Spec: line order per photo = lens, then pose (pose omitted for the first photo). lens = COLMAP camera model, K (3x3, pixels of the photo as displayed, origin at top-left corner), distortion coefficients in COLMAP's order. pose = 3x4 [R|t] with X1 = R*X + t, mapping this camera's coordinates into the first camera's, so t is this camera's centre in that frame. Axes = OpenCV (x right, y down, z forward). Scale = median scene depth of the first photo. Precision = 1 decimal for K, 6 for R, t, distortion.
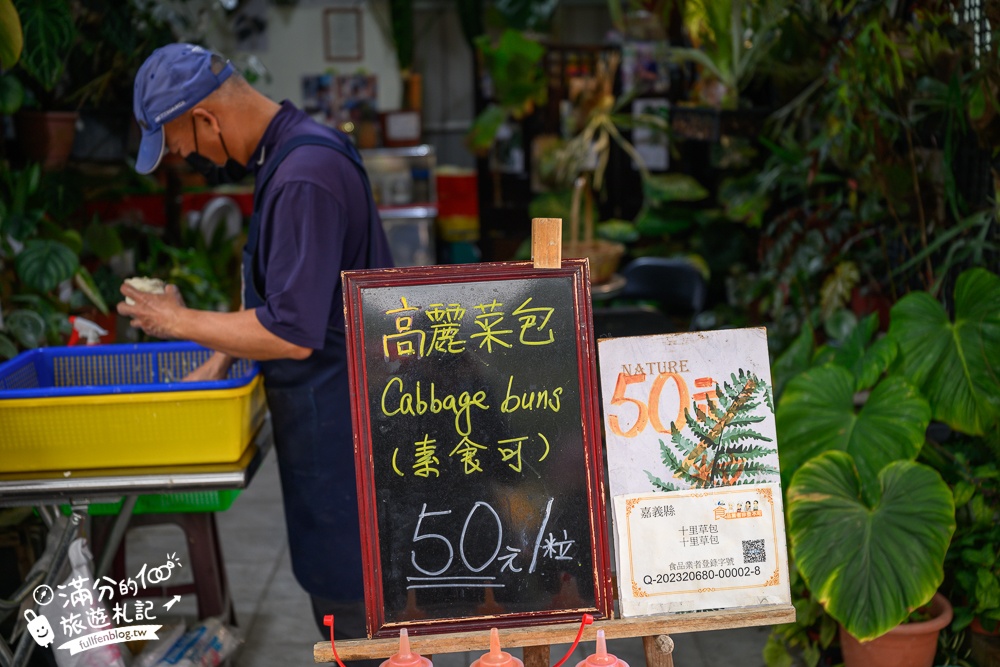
lens RADIAL K [[1173.5, 0, 499.7], [0, 1173.5, 335.3], [0, 0, 1]] dist [0.008108, 0.000000]
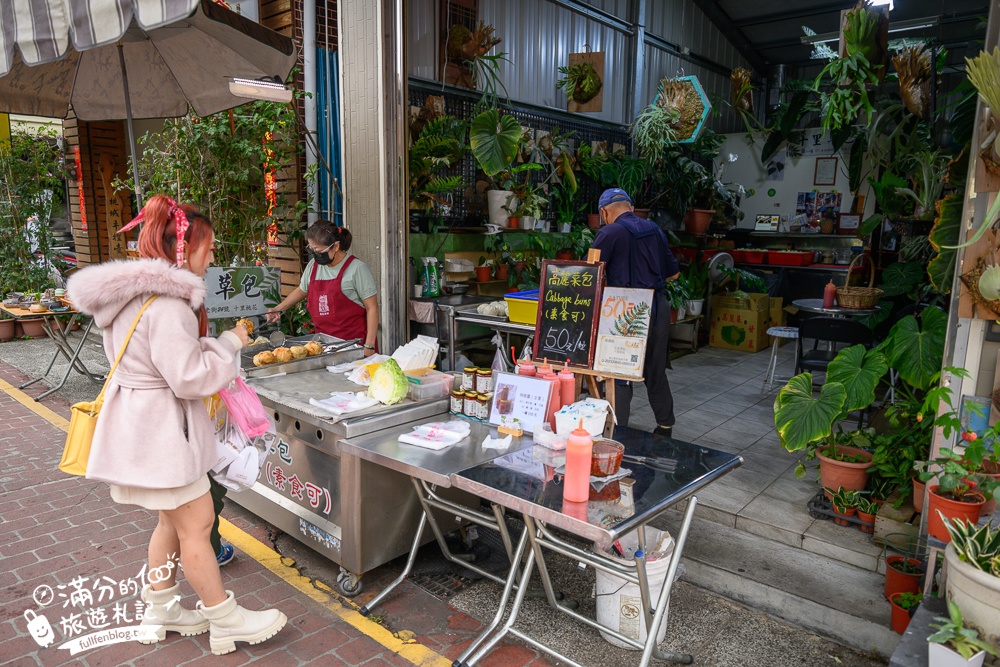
lens RADIAL K [[688.2, 0, 498.5], [0, 688.2, 334.8], [0, 0, 1]] dist [-0.008113, -0.000941]
pose [[0.732705, 0.156382, -0.662335, 1.167996], [-0.156838, 0.985845, 0.059264, 0.068197], [0.662228, 0.060456, 0.746860, -0.633600]]
